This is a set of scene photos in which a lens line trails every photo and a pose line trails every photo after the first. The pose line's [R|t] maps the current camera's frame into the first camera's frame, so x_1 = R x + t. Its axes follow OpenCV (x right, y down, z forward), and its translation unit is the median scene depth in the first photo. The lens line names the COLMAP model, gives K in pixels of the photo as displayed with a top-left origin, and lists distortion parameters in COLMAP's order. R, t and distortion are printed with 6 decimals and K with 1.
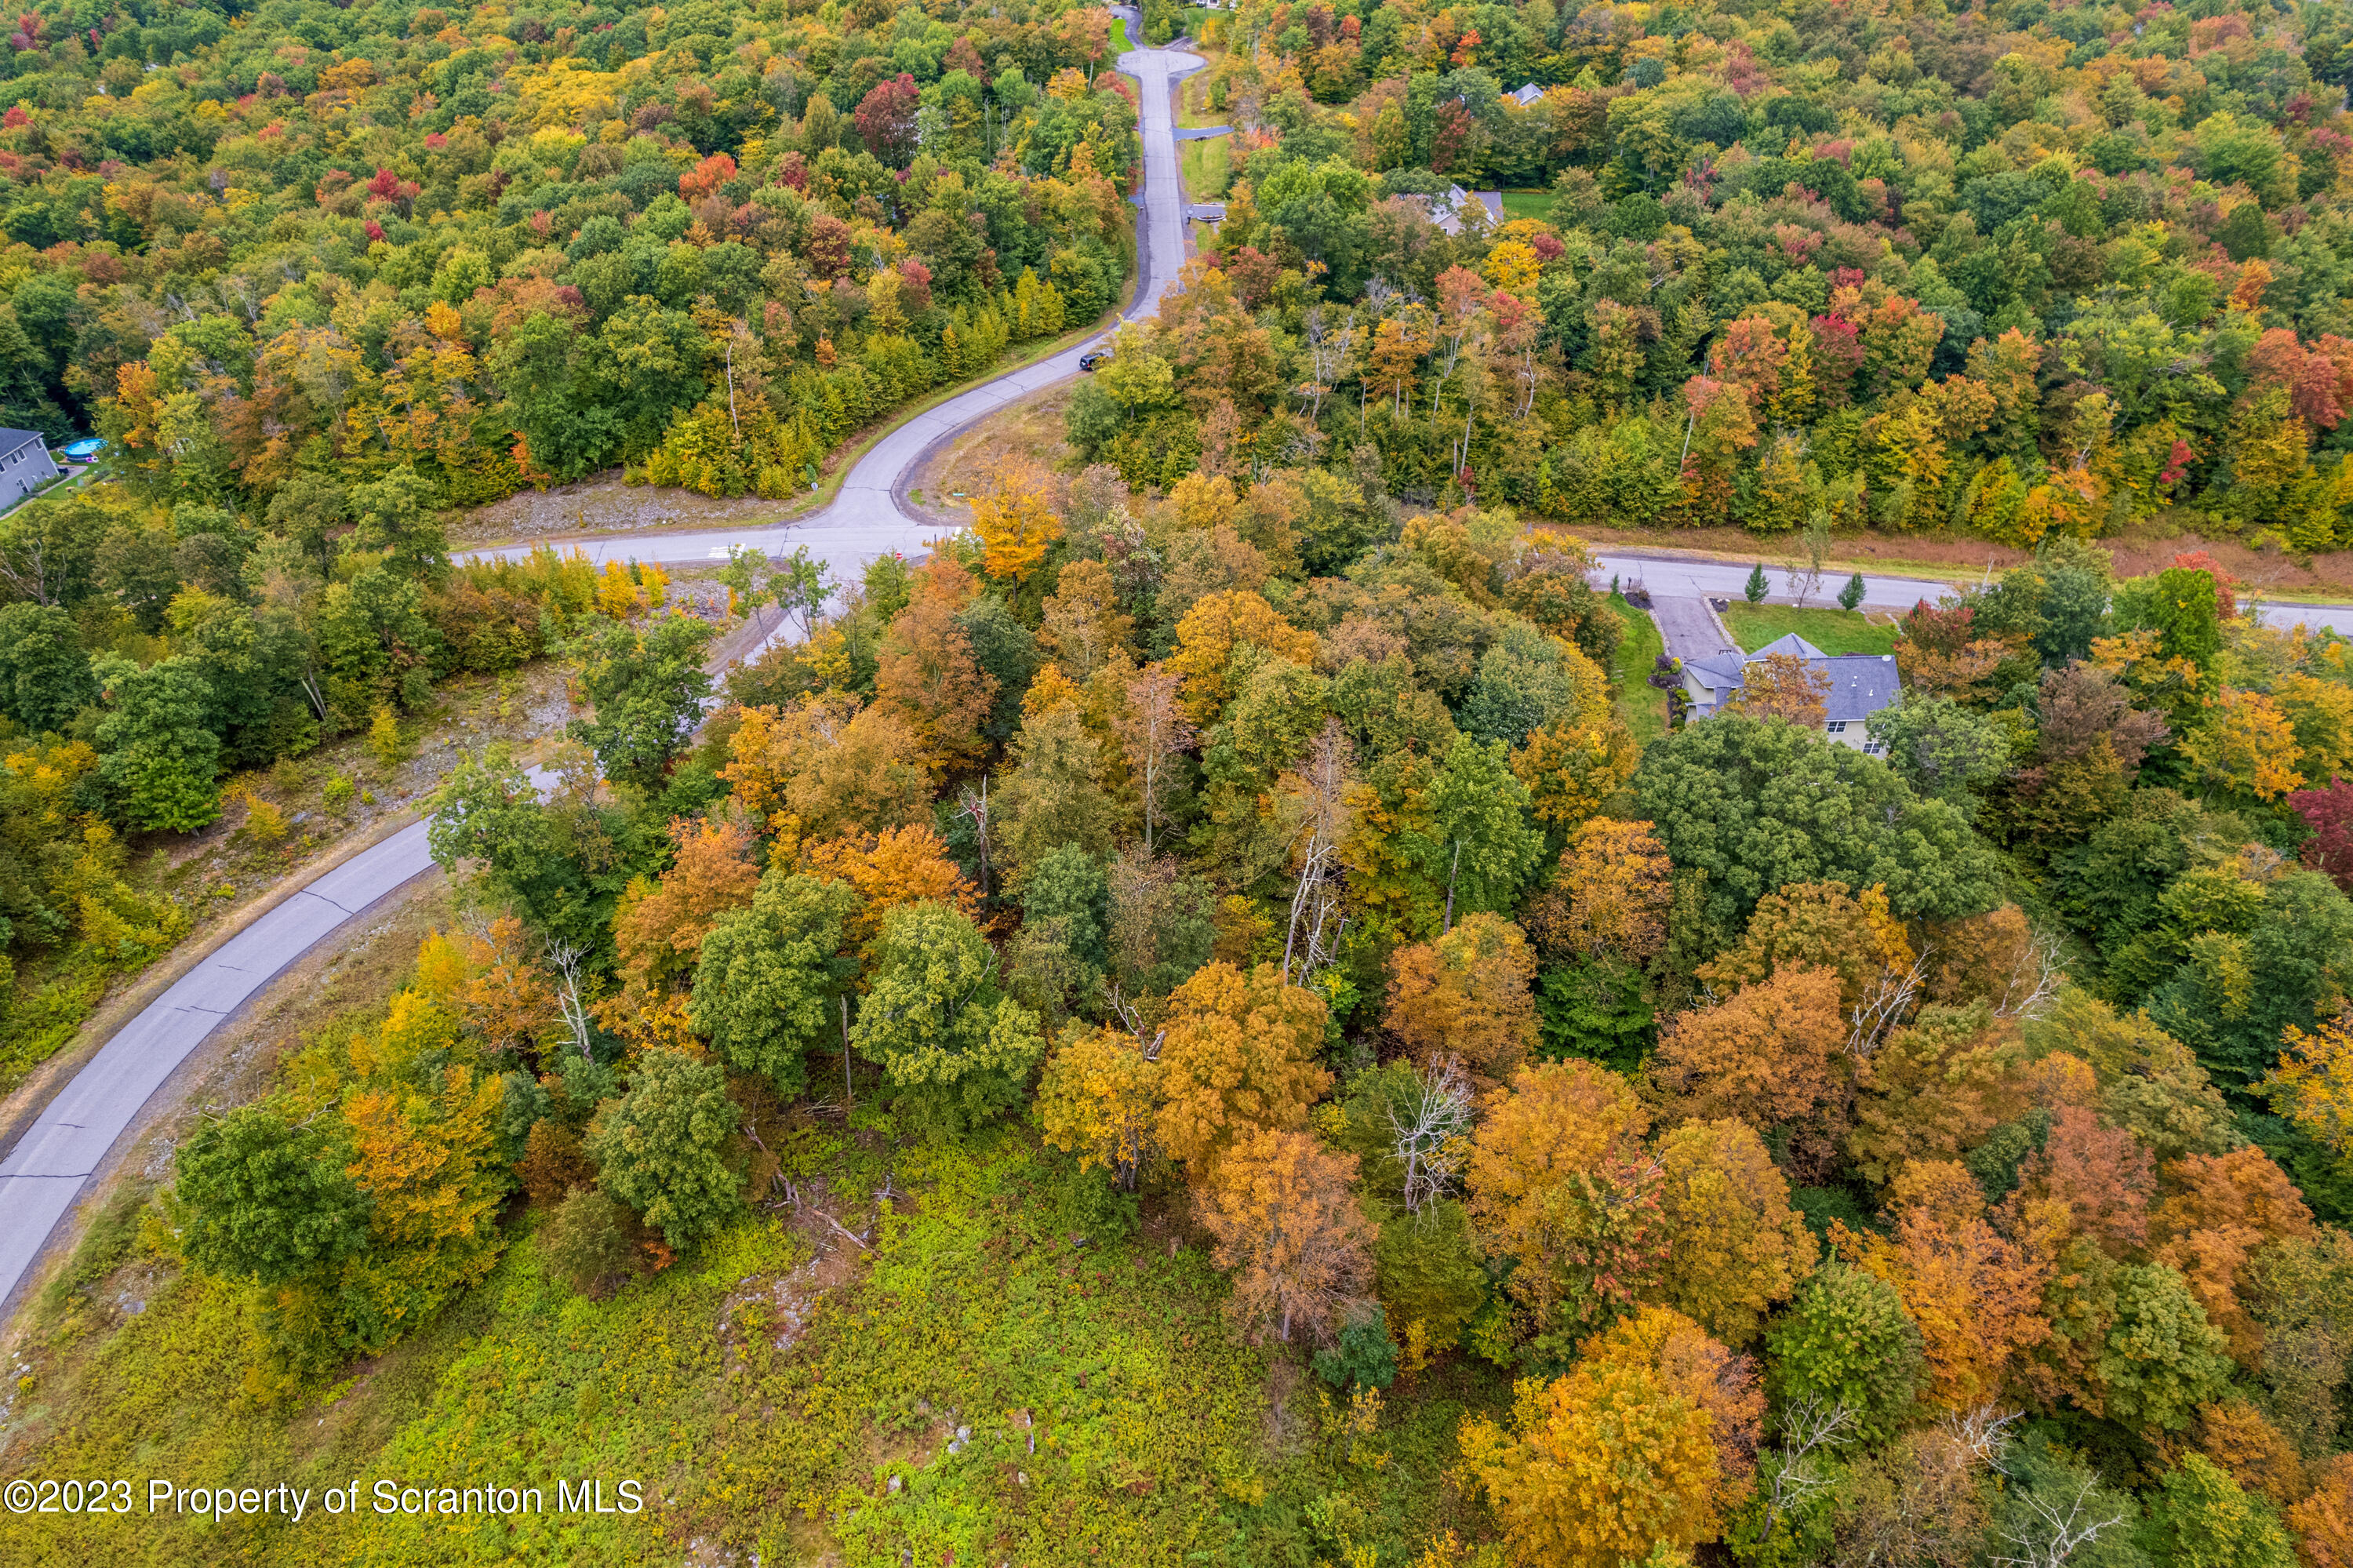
lens RADIAL K [[1517.5, 0, 1175.5], [0, 1517.5, 799.4], [0, 0, 1]] dist [-0.079636, 0.072604]
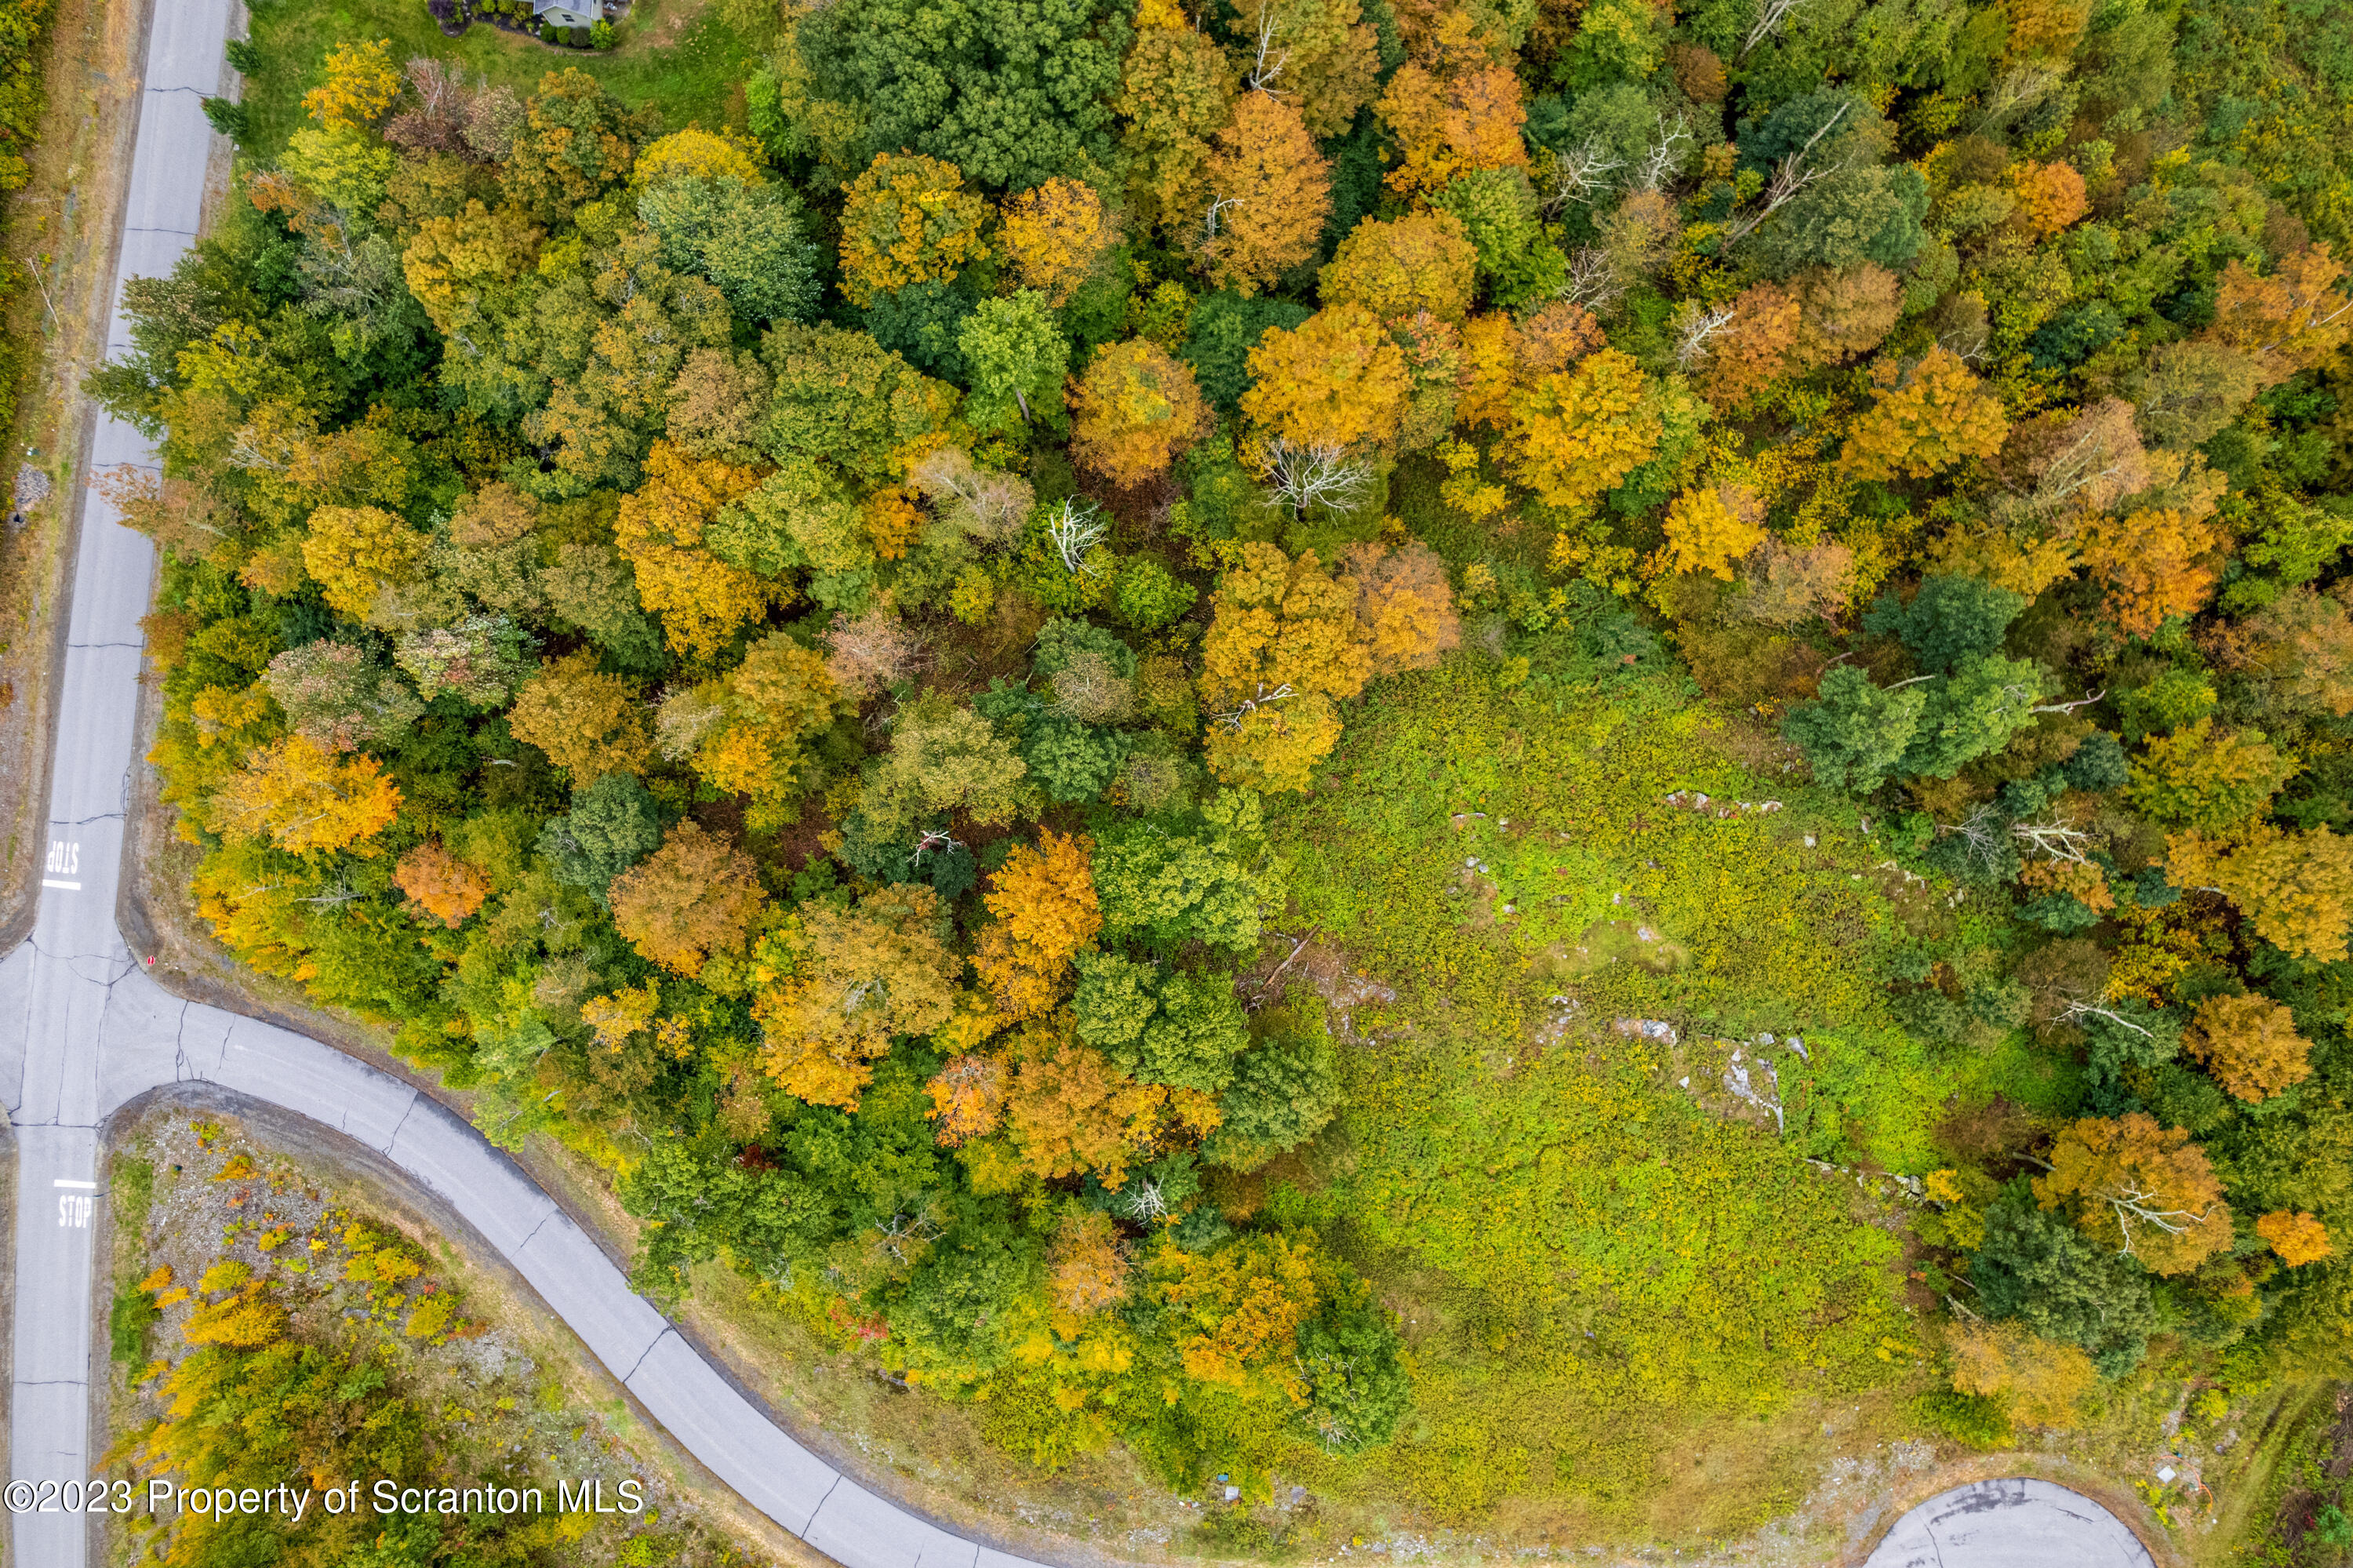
lens RADIAL K [[1517.5, 0, 1165.6], [0, 1517.5, 803.1], [0, 0, 1]] dist [-0.079636, 0.072604]
pose [[0.100641, -0.994906, 0.005730, -0.085297], [0.615466, 0.066781, 0.785329, -0.606306], [-0.781712, -0.075510, 0.619052, 0.239229]]
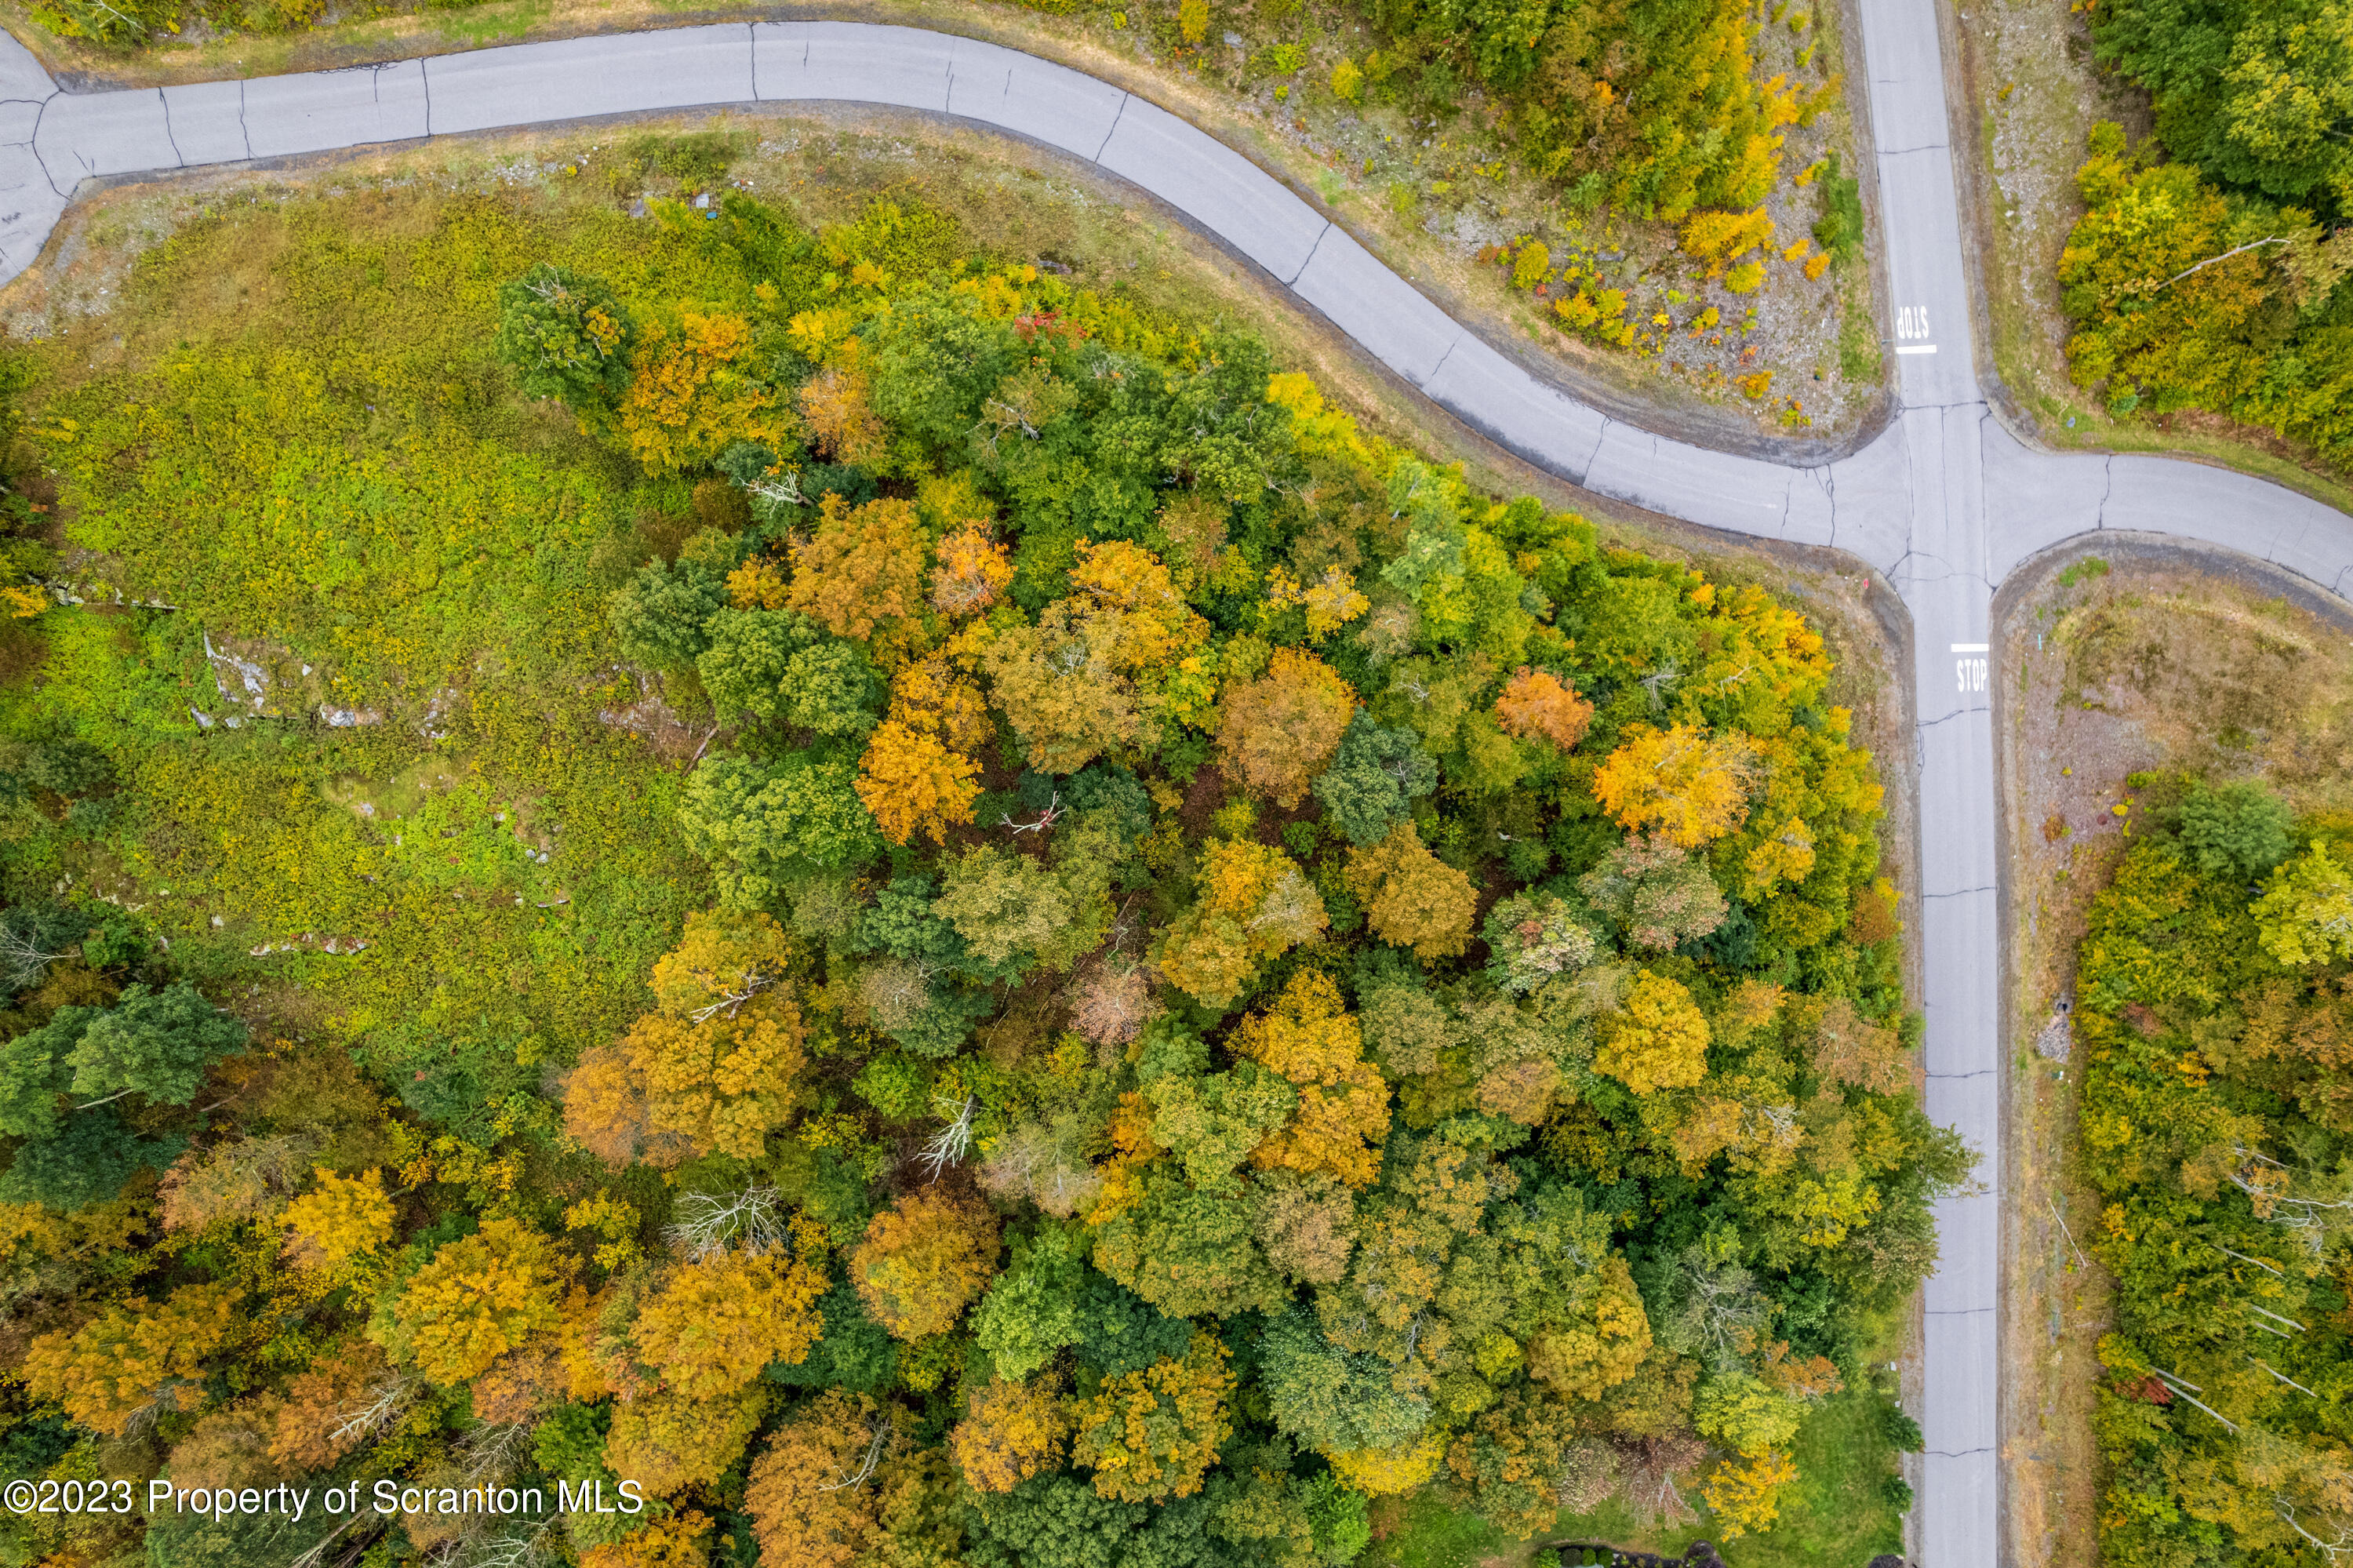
lens RADIAL K [[1517.5, 0, 1182.5], [0, 1517.5, 801.1], [0, 0, 1]] dist [-0.079636, 0.072604]
pose [[0.027401, 0.999574, 0.010018, -0.133521], [-0.611842, 0.008845, 0.790931, -0.743110], [0.790506, -0.027802, 0.611823, 0.419561]]
